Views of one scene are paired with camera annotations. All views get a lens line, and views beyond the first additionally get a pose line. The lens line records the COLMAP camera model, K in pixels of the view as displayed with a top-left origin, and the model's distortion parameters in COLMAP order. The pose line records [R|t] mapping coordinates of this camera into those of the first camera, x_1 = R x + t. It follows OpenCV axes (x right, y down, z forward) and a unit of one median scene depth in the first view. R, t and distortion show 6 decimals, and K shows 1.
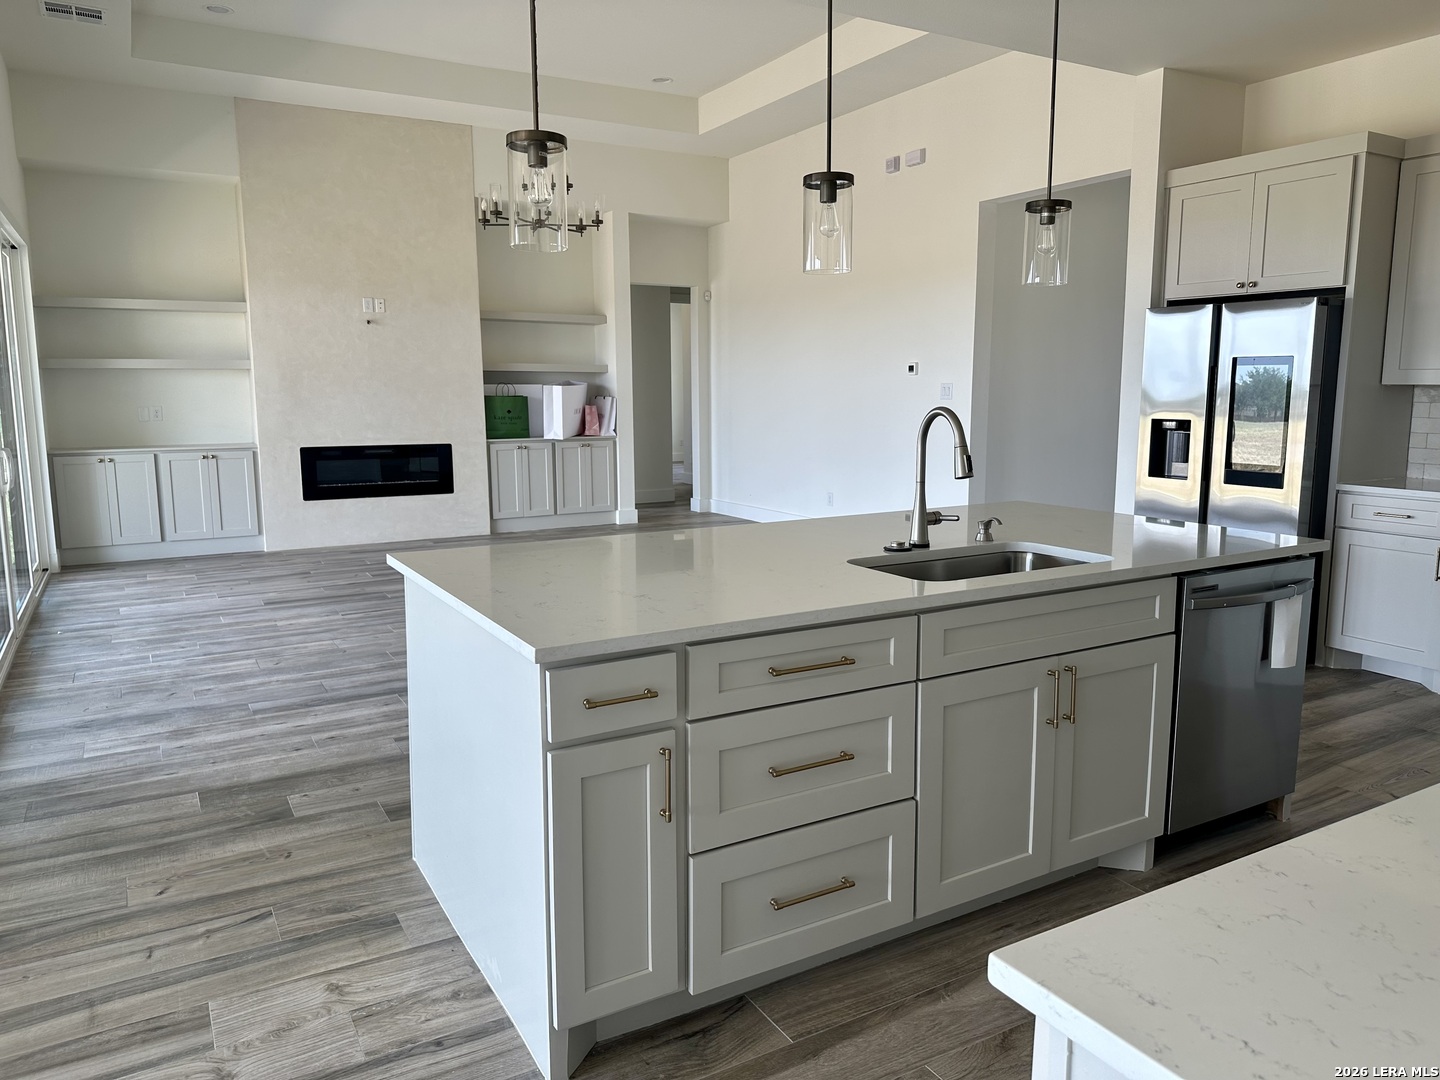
lens RADIAL K [[1036.7, 0, 648.9], [0, 1036.7, 531.9], [0, 0, 1]] dist [0.026400, -0.047669]
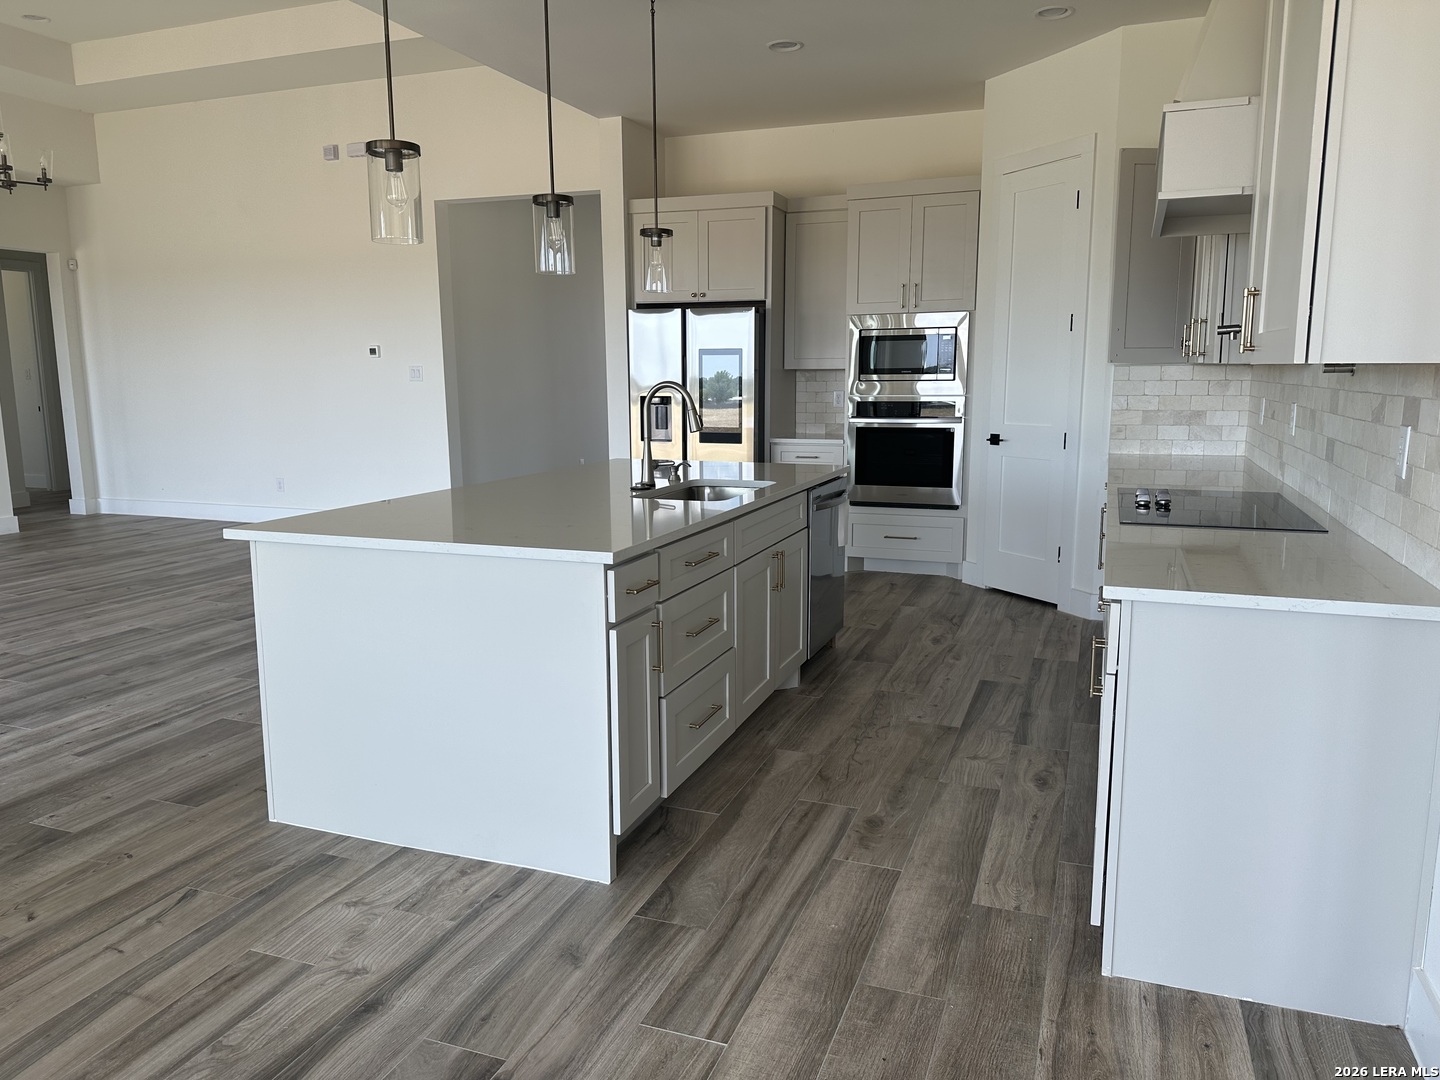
lens RADIAL K [[1036.7, 0, 728.6], [0, 1036.7, 542.6], [0, 0, 1]] dist [0.026400, -0.047669]
pose [[0.759098, -0.103027, 0.642772, -0.498481], [0.088450, 0.994563, 0.054956, 0.020946], [-0.644940, 0.015136, 0.764083, -0.085791]]
